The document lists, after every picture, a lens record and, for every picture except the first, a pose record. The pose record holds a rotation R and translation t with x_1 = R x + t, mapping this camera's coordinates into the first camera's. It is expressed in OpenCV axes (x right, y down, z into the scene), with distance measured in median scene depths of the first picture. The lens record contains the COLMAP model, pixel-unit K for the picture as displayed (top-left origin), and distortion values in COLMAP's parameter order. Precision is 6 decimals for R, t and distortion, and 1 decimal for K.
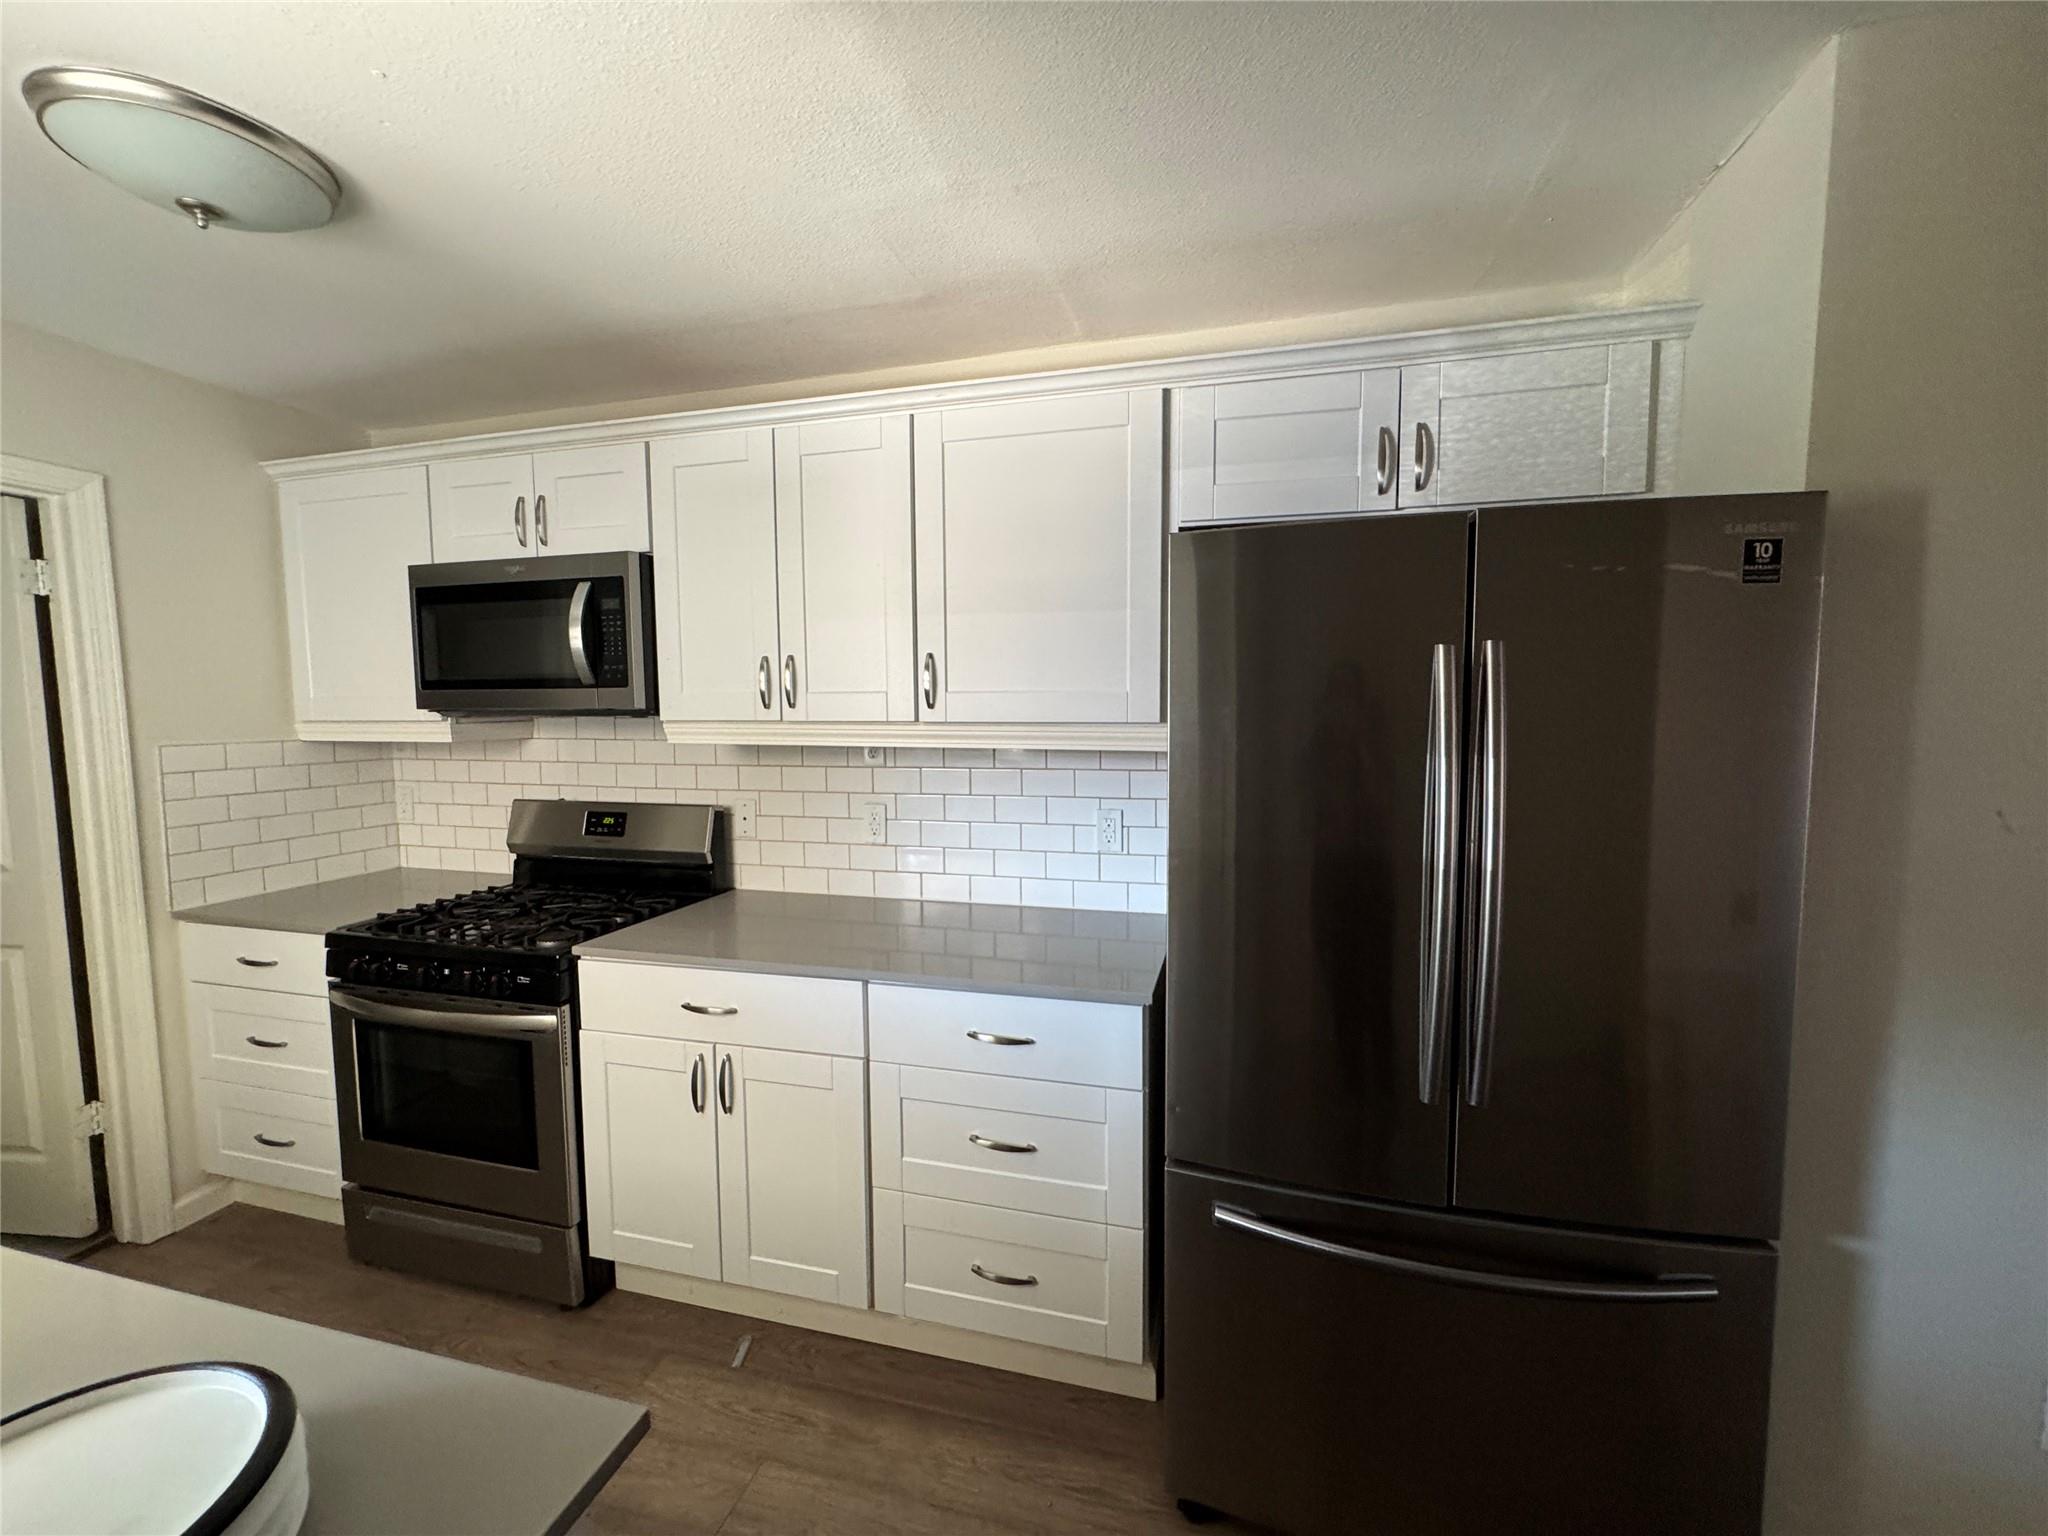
lens RADIAL K [[822.5, 0, 1023.0], [0, 822.5, 762.5], [0, 0, 1]] dist [-0.004179, -0.000102]
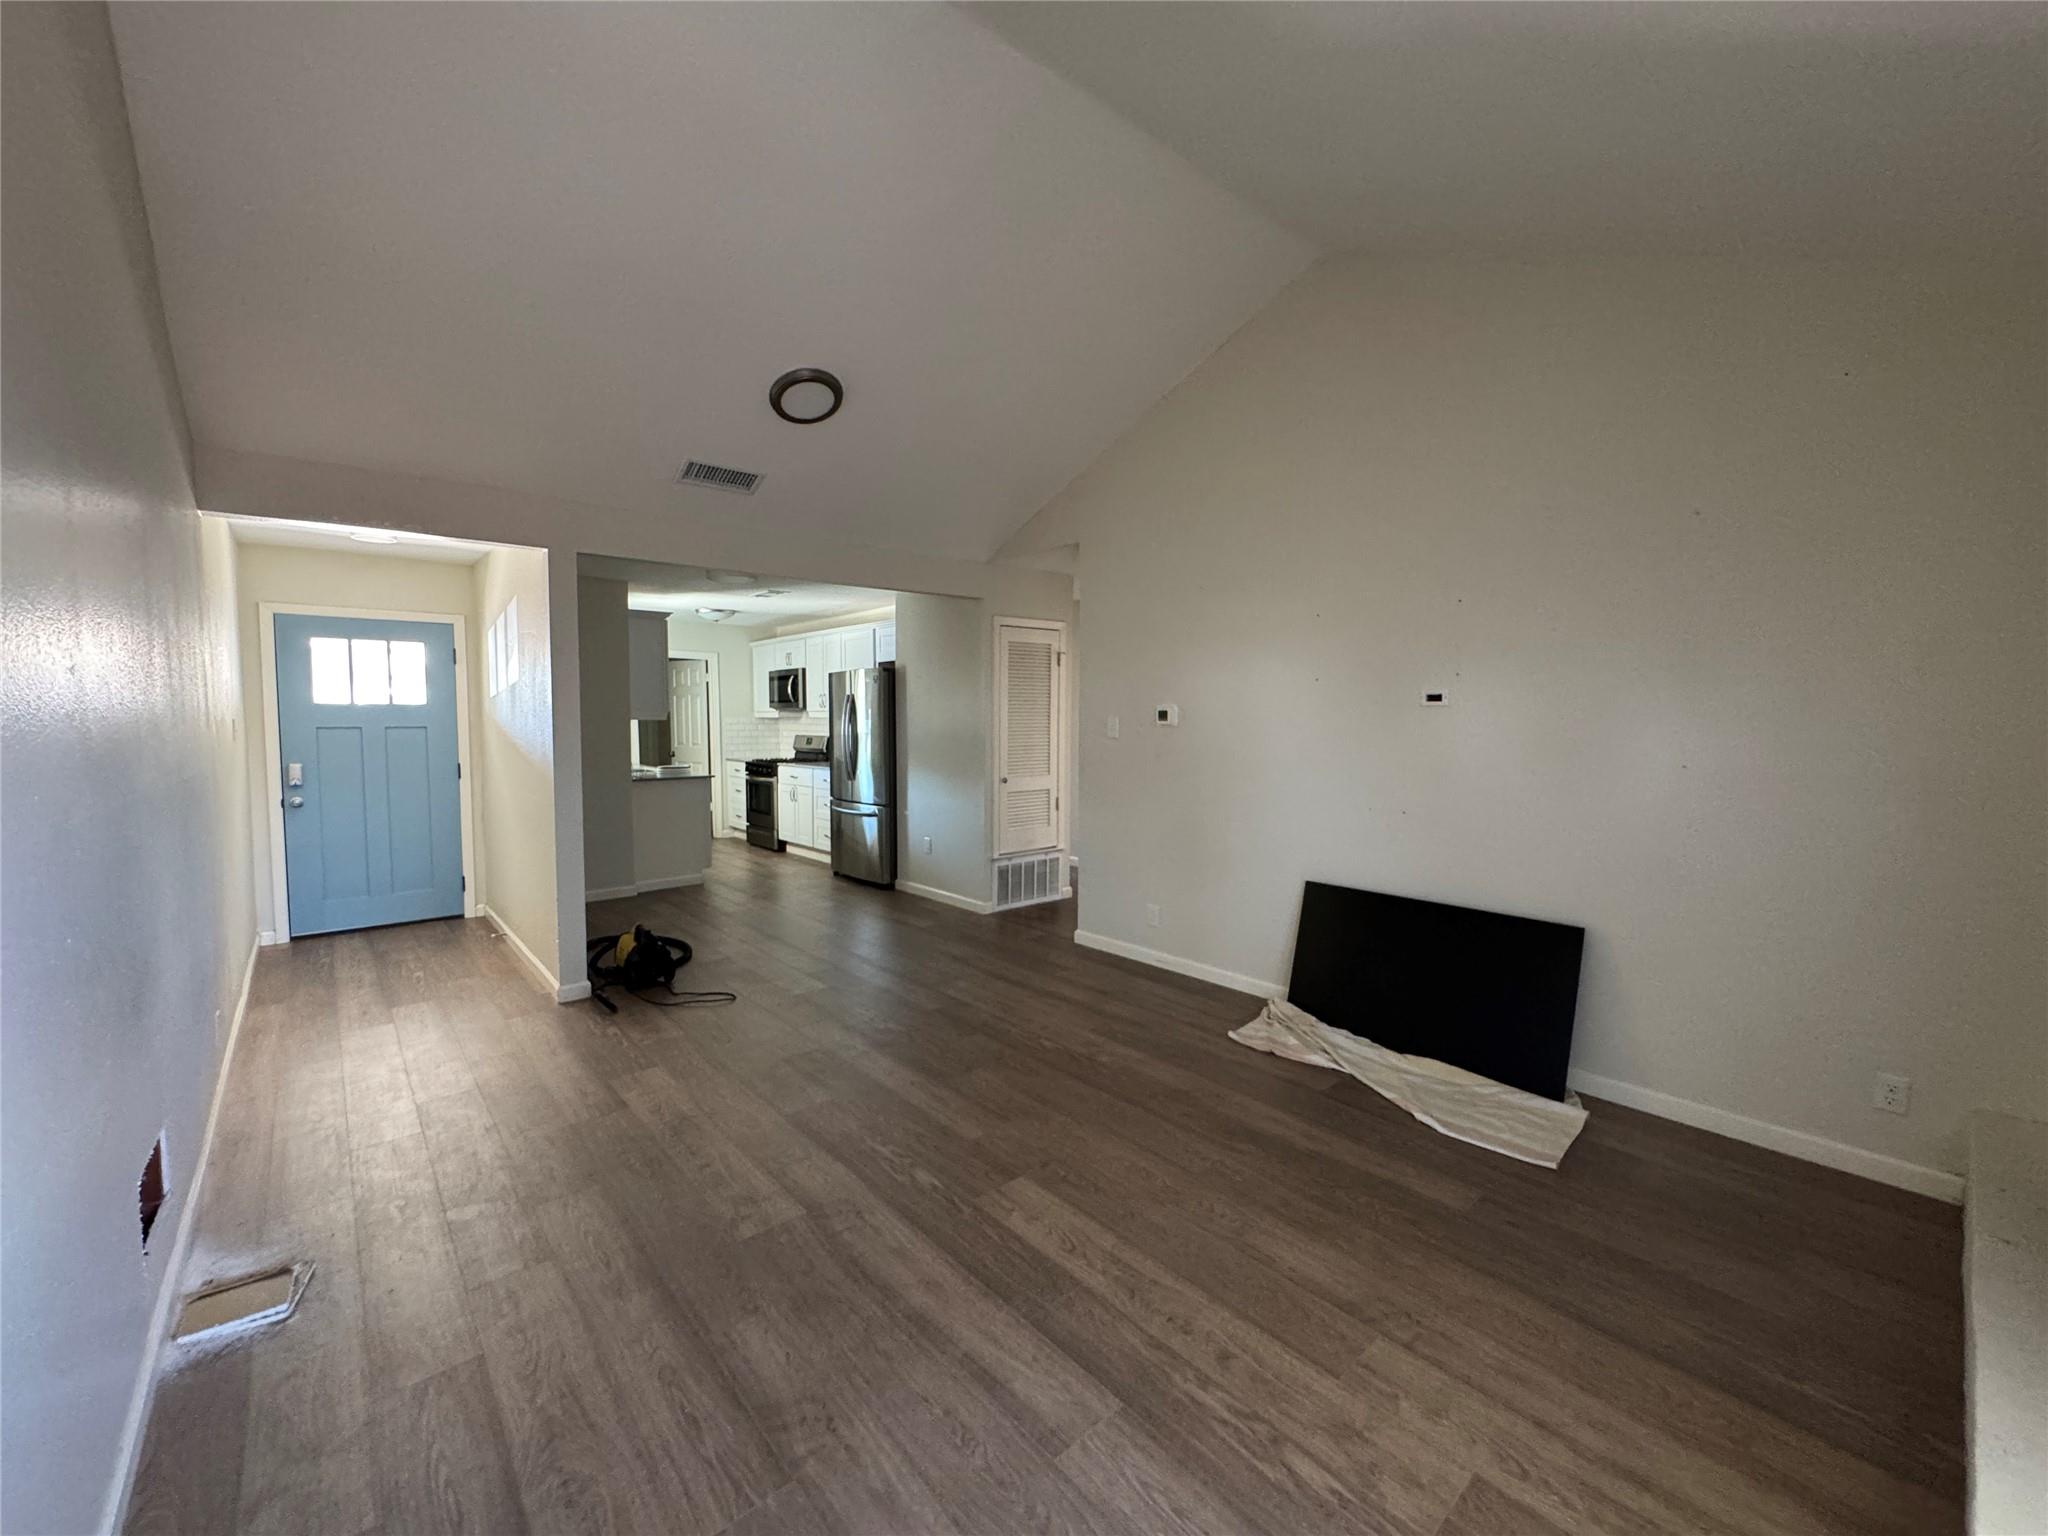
lens RADIAL K [[822.5, 0, 1023.0], [0, 822.5, 762.5], [0, 0, 1]] dist [-0.004179, -0.000102]
pose [[0.825430, 0.034307, -0.563461, 2.633479], [-0.044451, 0.999002, -0.004292, 0.165786], [0.562752, 0.028590, 0.826132, -1.634791]]
